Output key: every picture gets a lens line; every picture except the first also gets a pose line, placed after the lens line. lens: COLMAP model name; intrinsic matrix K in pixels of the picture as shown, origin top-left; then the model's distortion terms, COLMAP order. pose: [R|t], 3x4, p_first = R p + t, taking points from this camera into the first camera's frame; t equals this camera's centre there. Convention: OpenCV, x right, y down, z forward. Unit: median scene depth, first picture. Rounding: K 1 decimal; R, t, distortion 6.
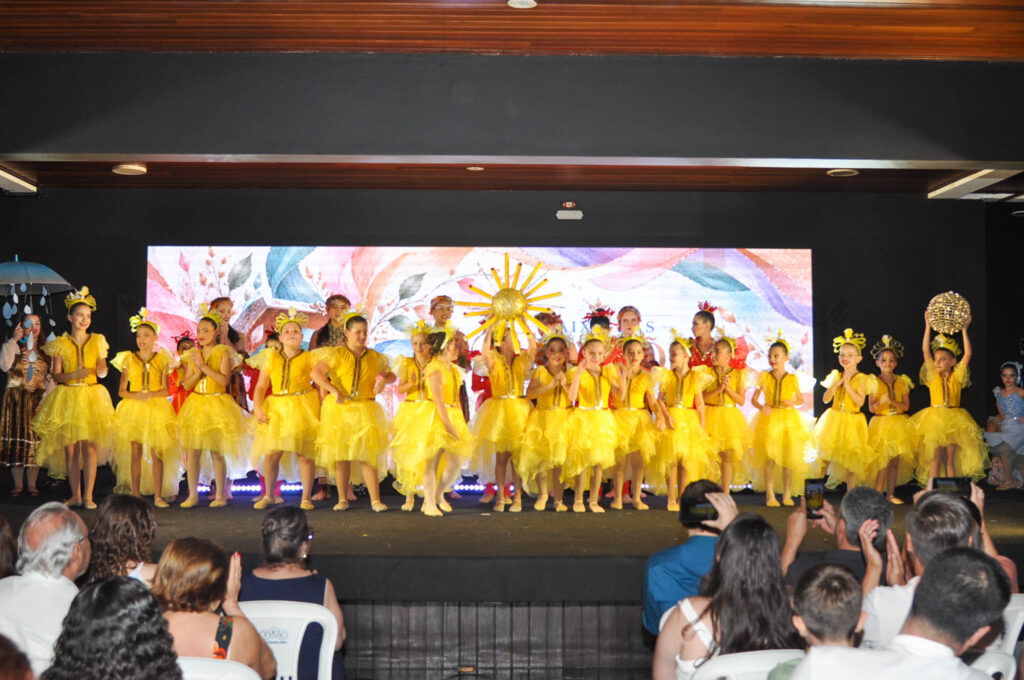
lens RADIAL K [[1153.2, 0, 510.6], [0, 1153.2, 336.7], [0, 0, 1]] dist [-0.082893, 0.014894]
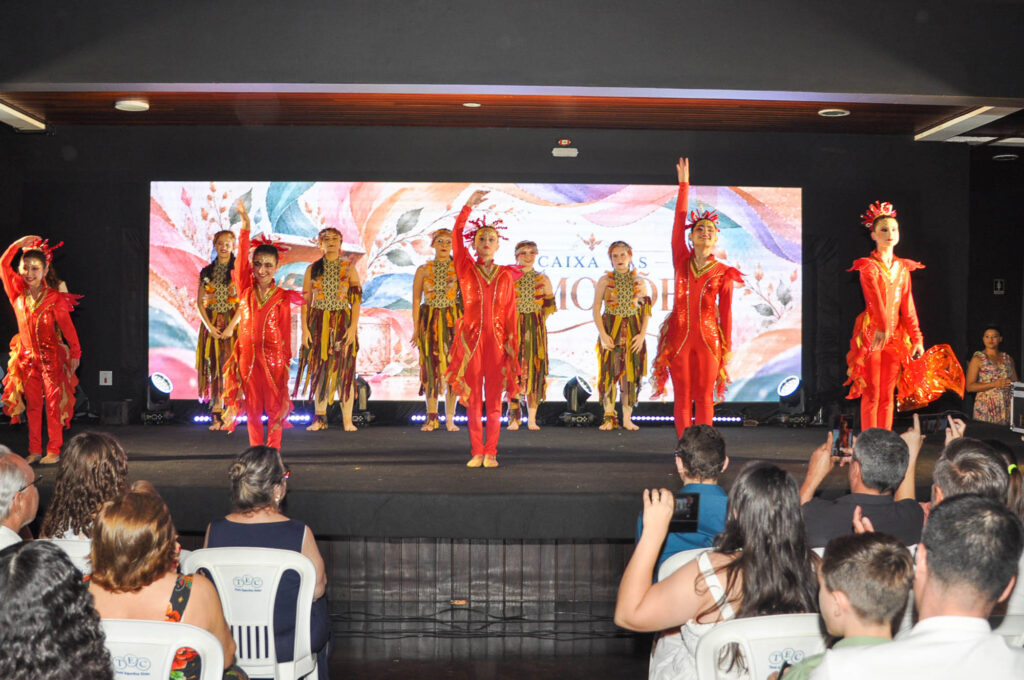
lens RADIAL K [[1065.3, 0, 512.9], [0, 1065.3, 358.0], [0, 0, 1]] dist [-0.112191, 0.040557]
pose [[0.999973, 0.005563, 0.004731, 0.002452], [-0.005921, 0.996838, 0.079241, 0.002030], [-0.004275, -0.079267, 0.996844, 0.068282]]
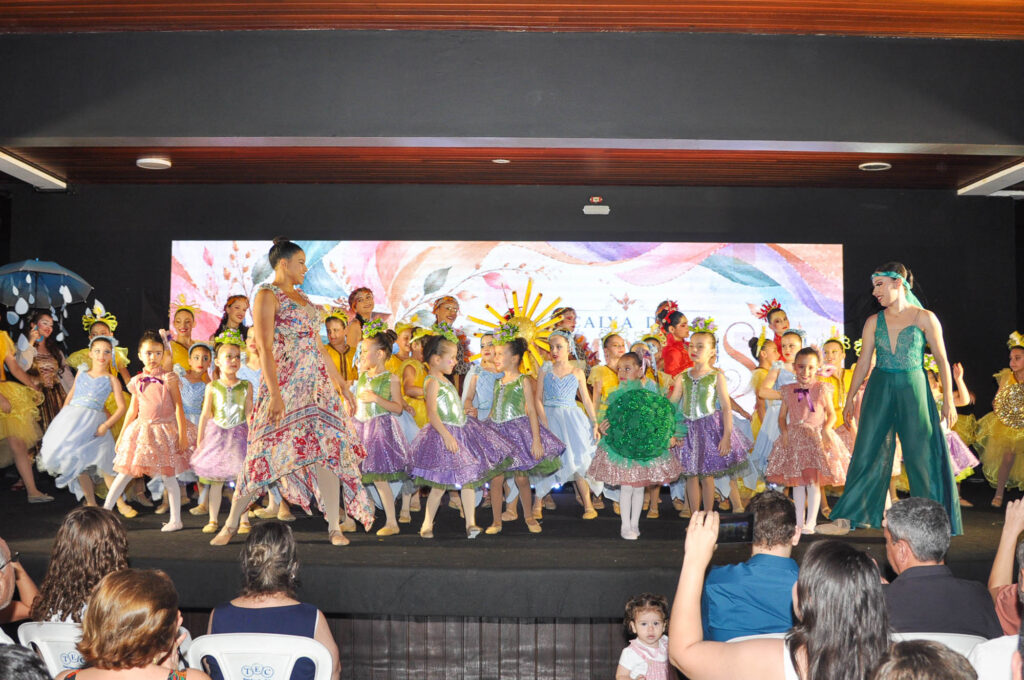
lens RADIAL K [[1082.7, 0, 515.4], [0, 1082.7, 342.9], [0, 0, 1]] dist [-0.105652, 0.007638]
pose [[0.999789, 0.003035, -0.020335, 0.000728], [-0.002901, 0.999974, 0.006595, 0.003751], [0.020355, -0.006534, 0.999771, 0.092311]]
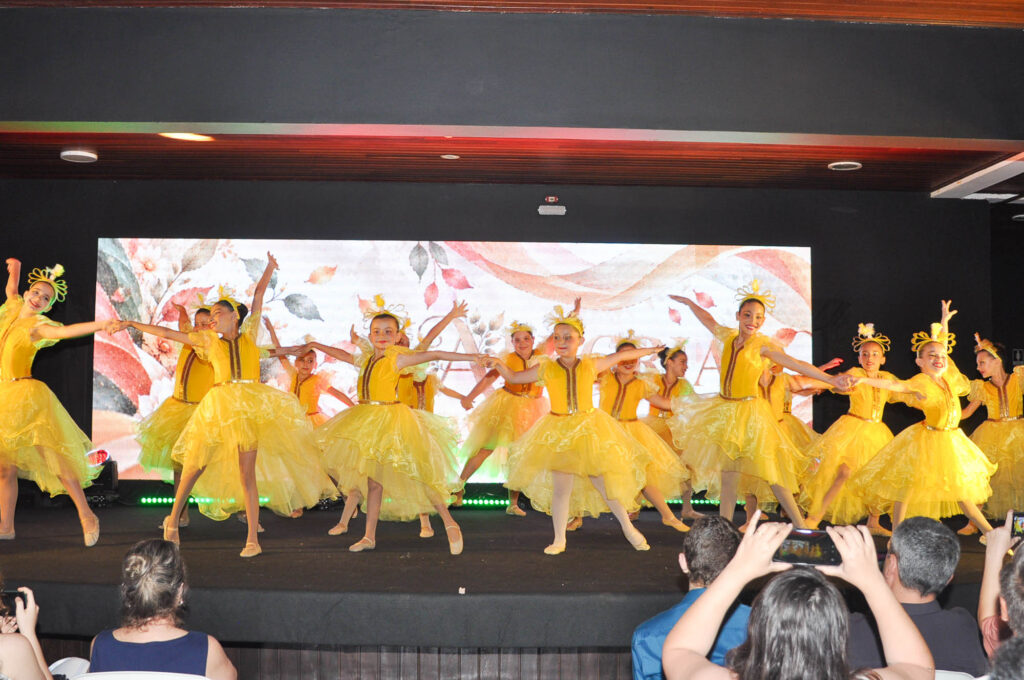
lens RADIAL K [[1117.1, 0, 511.7], [0, 1117.1, 342.9], [0, 0, 1]] dist [-0.108275, 0.019611]
pose [[0.999887, 0.007888, 0.012793, 0.010076], [-0.007841, 0.999962, -0.003715, 0.007869], [-0.012822, 0.003614, 0.999911, 0.125209]]
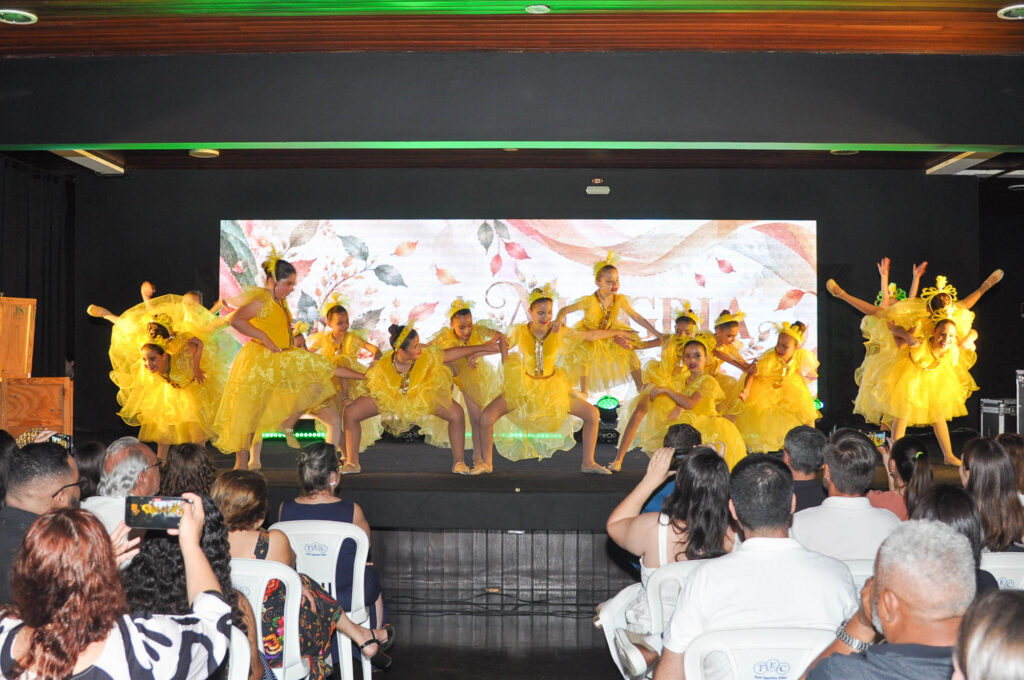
lens RADIAL K [[1073.5, 0, 511.2], [0, 1073.5, 338.6], [0, 0, 1]] dist [-0.113924, 0.027496]
pose [[0.998835, 0.000763, -0.048245, 0.023905], [0.001012, 0.999324, 0.036752, -0.001659], [0.048240, -0.036758, 0.998159, -0.047142]]
